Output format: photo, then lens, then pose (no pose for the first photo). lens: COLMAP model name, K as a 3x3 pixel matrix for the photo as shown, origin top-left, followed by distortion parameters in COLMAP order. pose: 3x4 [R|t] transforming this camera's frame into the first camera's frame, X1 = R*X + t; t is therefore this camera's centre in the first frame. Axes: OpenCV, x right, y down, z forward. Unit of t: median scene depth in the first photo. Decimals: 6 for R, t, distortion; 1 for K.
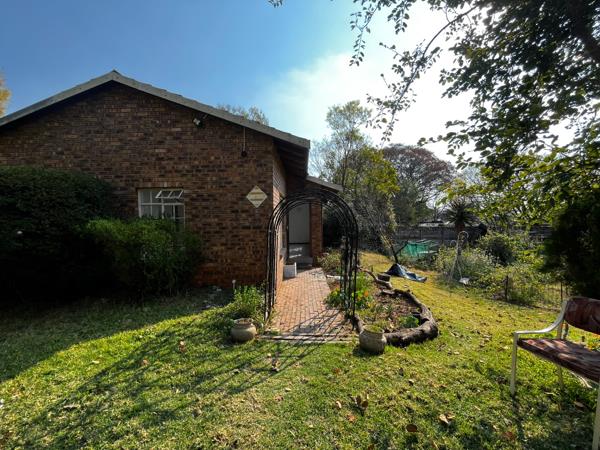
lens RADIAL K [[240.0, 0, 297.9], [0, 240.0, 227.0], [0, 0, 1]] dist [-0.002959, 0.000942]
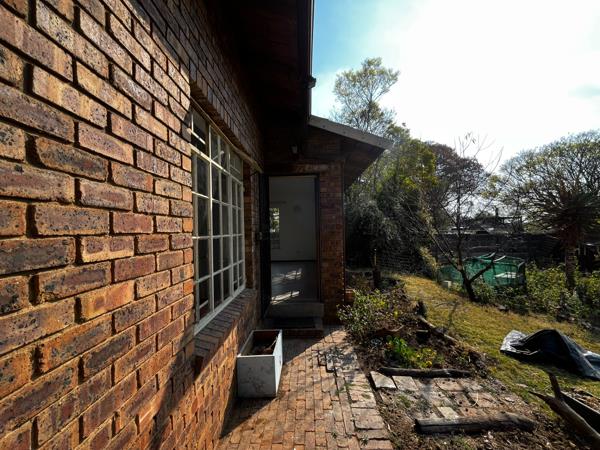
lens RADIAL K [[240.0, 0, 298.3], [0, 240.0, 228.1], [0, 0, 1]] dist [-0.002959, 0.000942]
pose [[0.999962, -0.007138, -0.004964, 0.030766], [0.006956, 0.999332, -0.035864, 0.008752], [0.005217, 0.035828, 0.999344, 0.958088]]
